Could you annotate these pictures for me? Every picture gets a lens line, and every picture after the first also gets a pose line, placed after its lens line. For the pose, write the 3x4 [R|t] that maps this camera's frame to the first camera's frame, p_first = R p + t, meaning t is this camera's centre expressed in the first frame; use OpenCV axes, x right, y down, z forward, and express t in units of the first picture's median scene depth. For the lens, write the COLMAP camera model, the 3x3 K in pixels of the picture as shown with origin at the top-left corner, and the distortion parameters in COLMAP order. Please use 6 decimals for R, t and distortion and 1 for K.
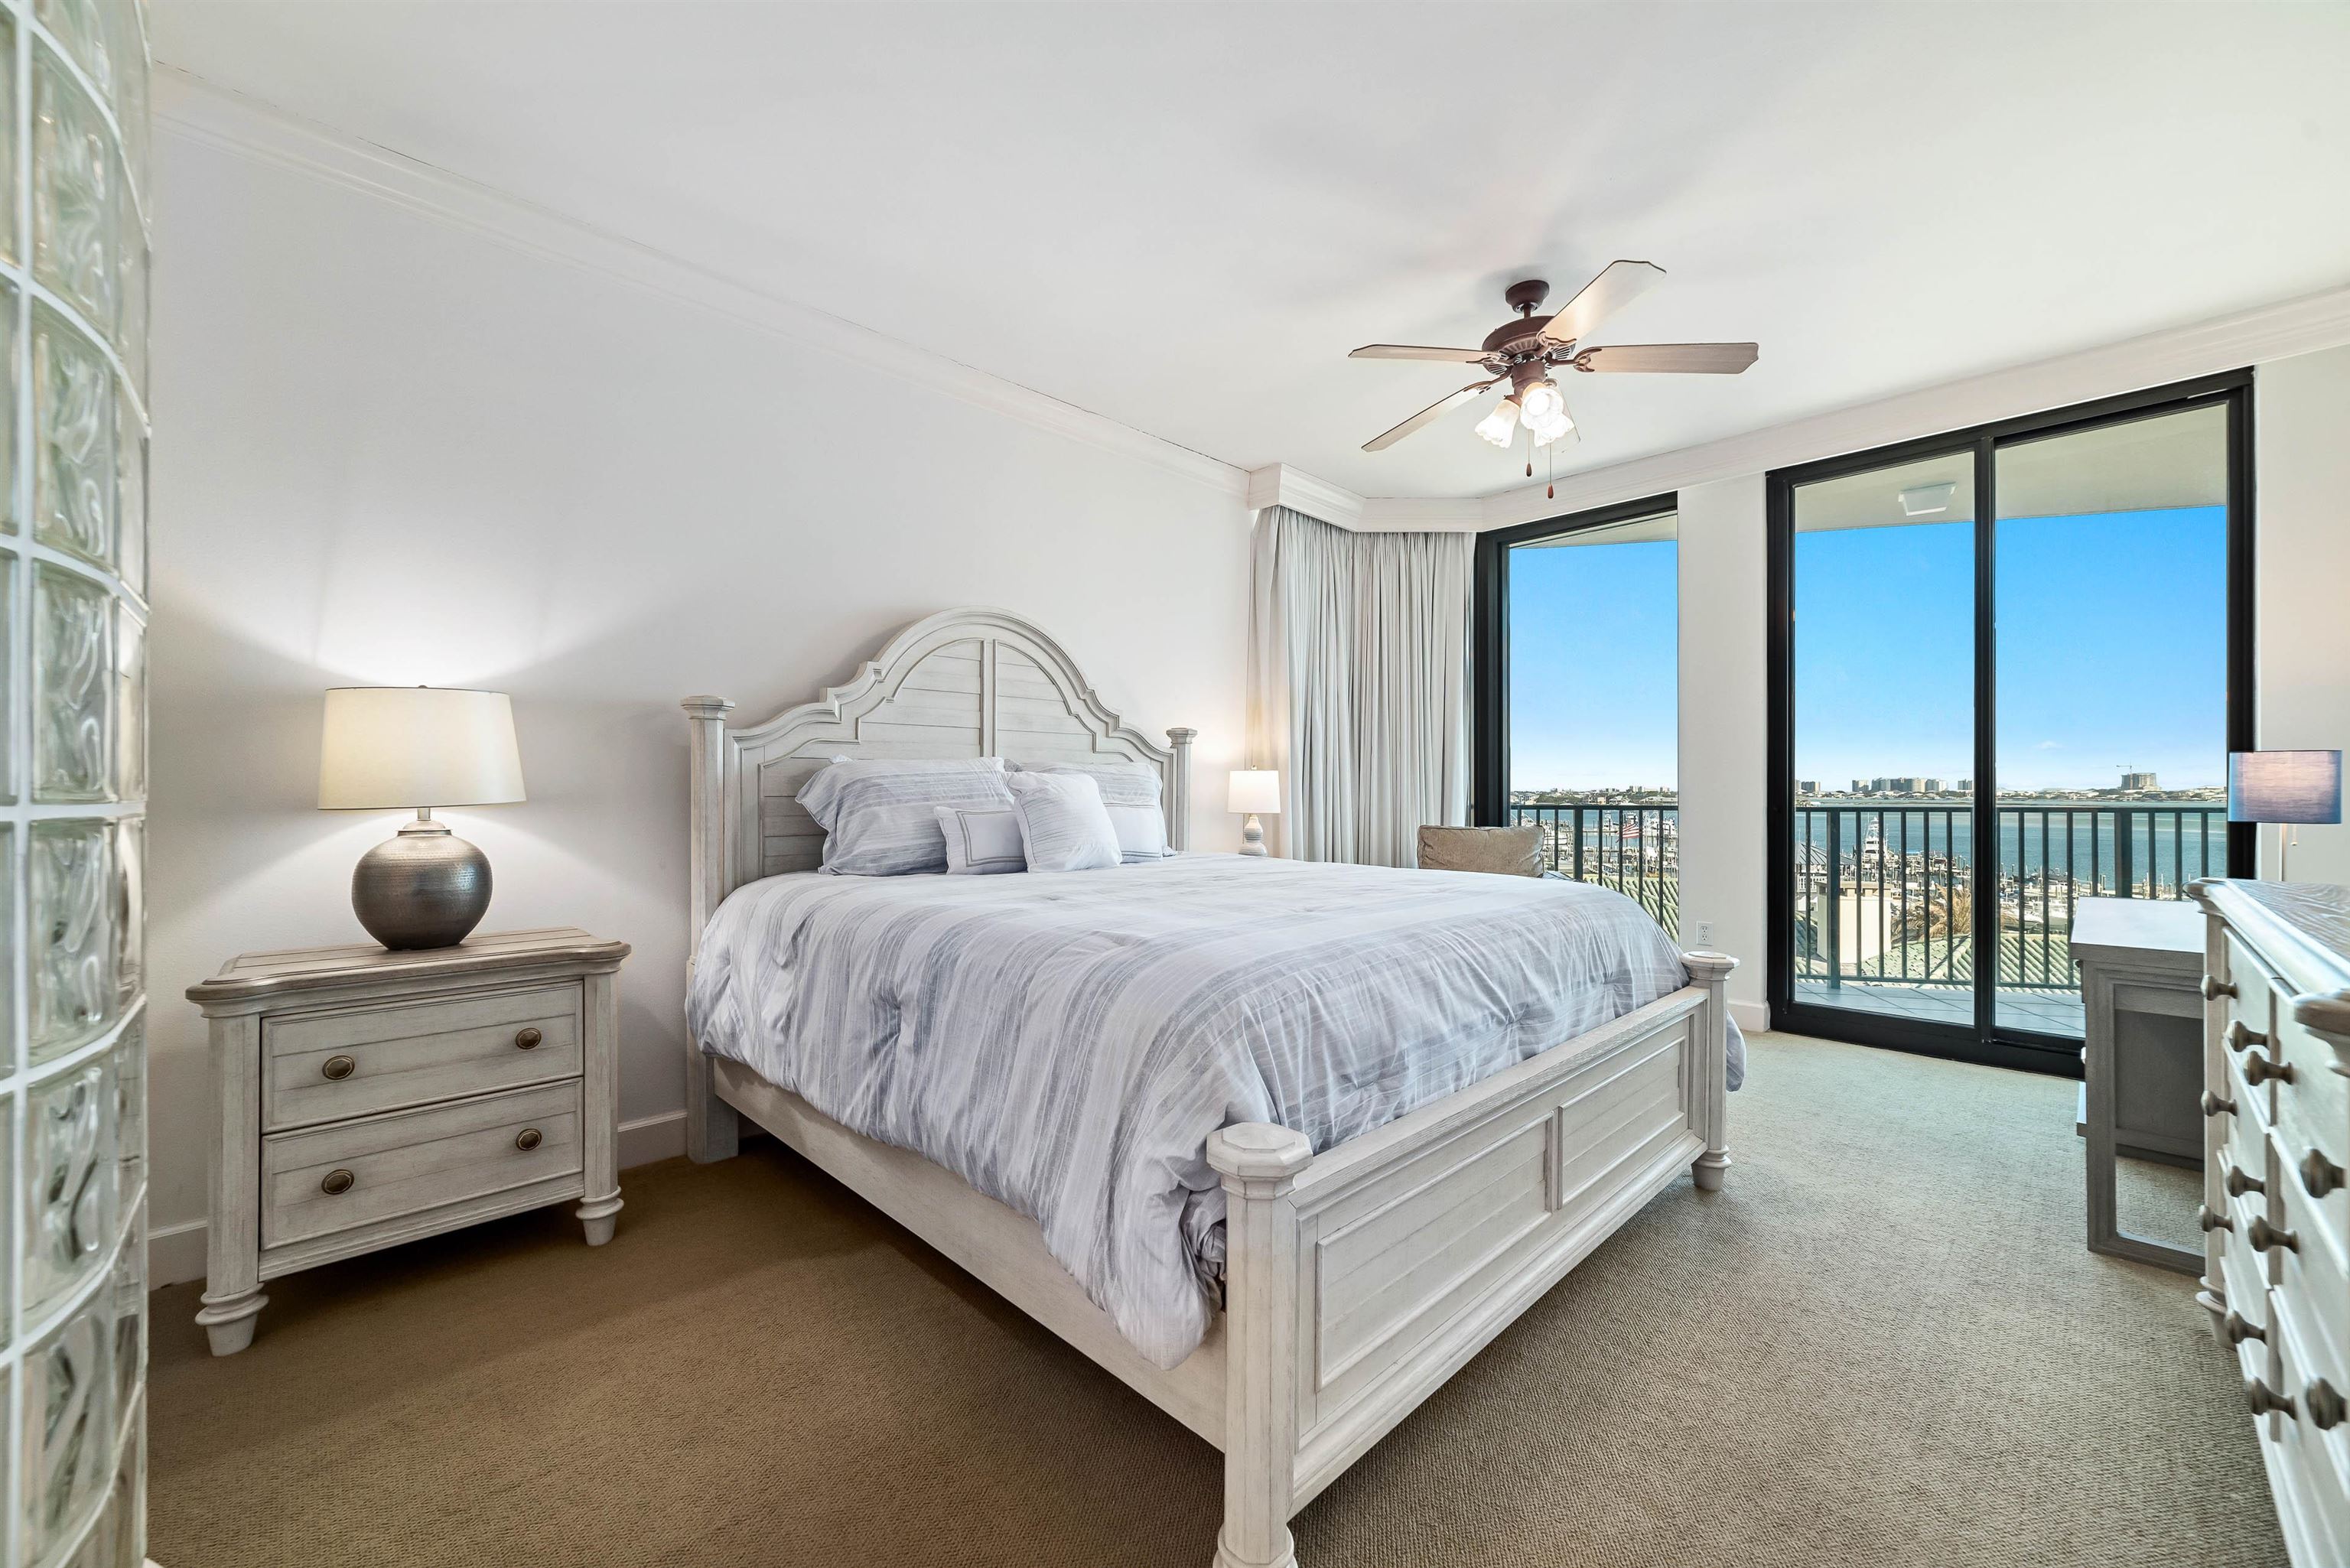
lens RADIAL K [[911.6, 0, 1172.9], [0, 911.6, 789.1], [0, 0, 1]] dist [0.001221, 0.000162]
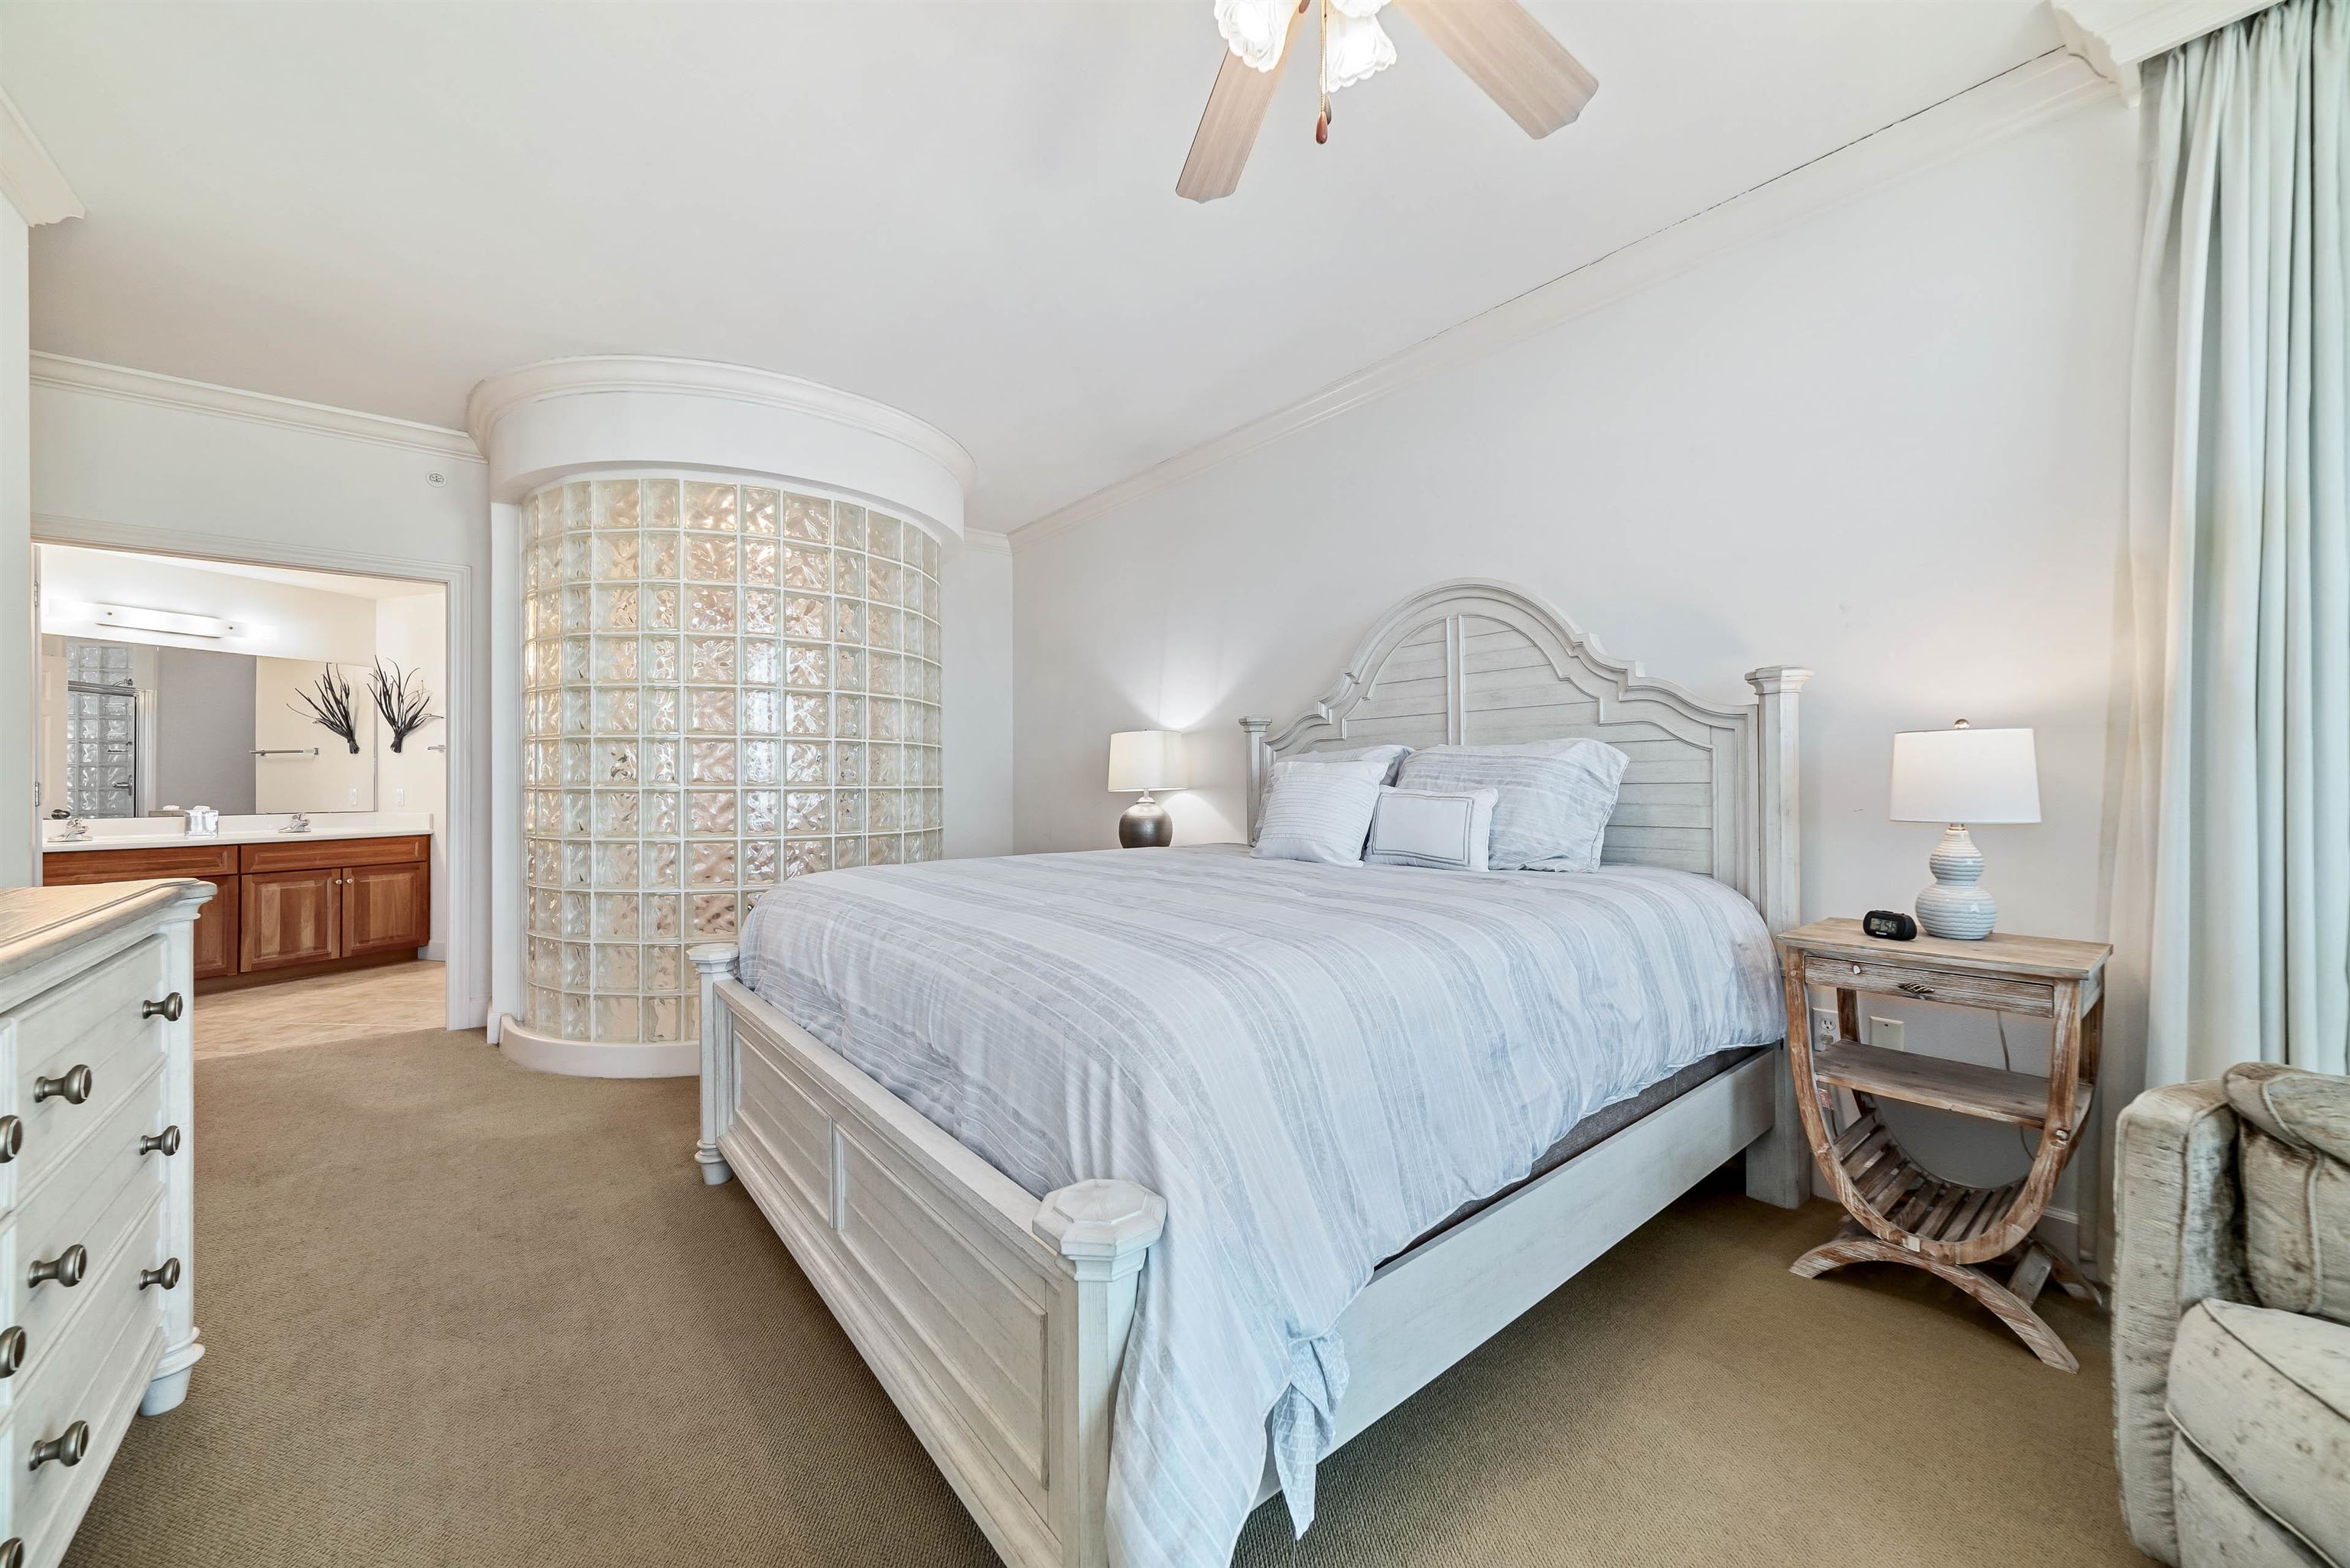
lens RADIAL K [[911.6, 0, 1172.9], [0, 911.6, 789.1], [0, 0, 1]] dist [0.001221, 0.000162]
pose [[-0.104950, 0.005818, -0.994461, 0.567671], [0.009025, 0.999947, 0.004897, 0.003274], [0.994437, -0.008461, -0.104997, 0.625948]]
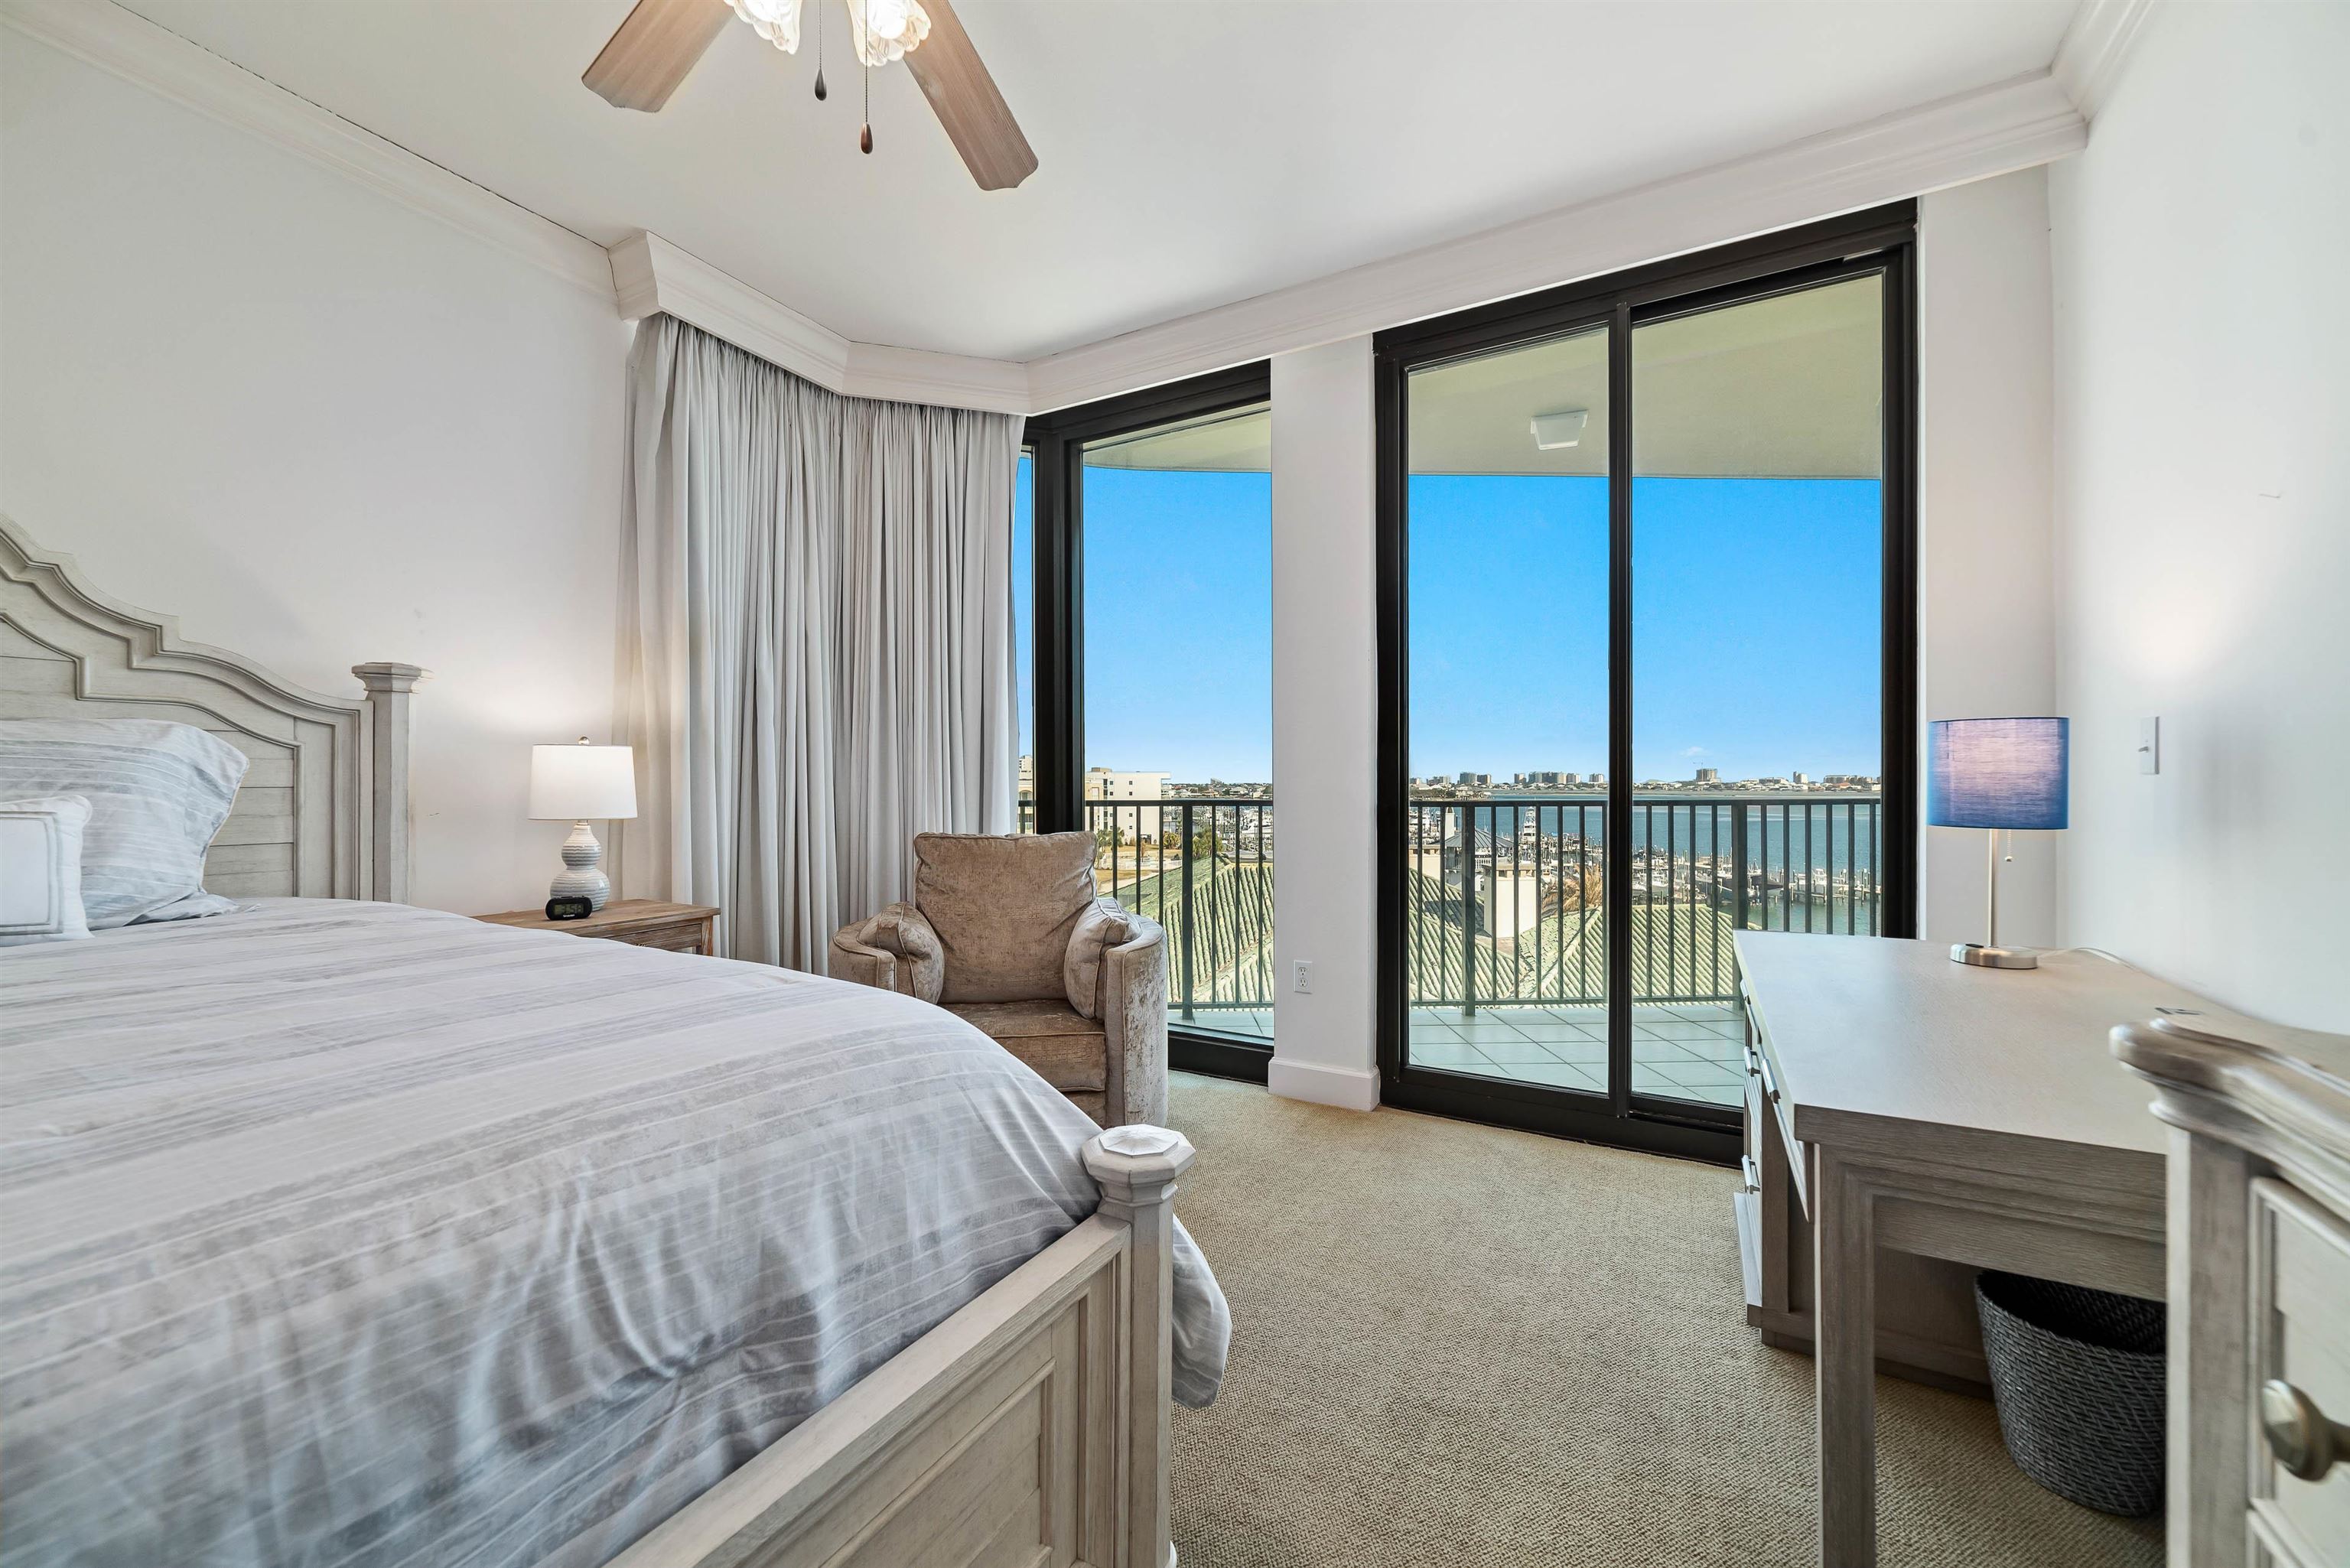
lens RADIAL K [[899.8, 0, 1185.1], [0, 899.8, 781.3], [0, 0, 1]] dist [-0.000222, 0.000146]
pose [[0.958701, 0.000067, 0.284416, 0.281158], [-0.000073, 1.000000, 0.000013, 0.002038], [-0.284416, -0.000033, 0.958701, 0.328894]]
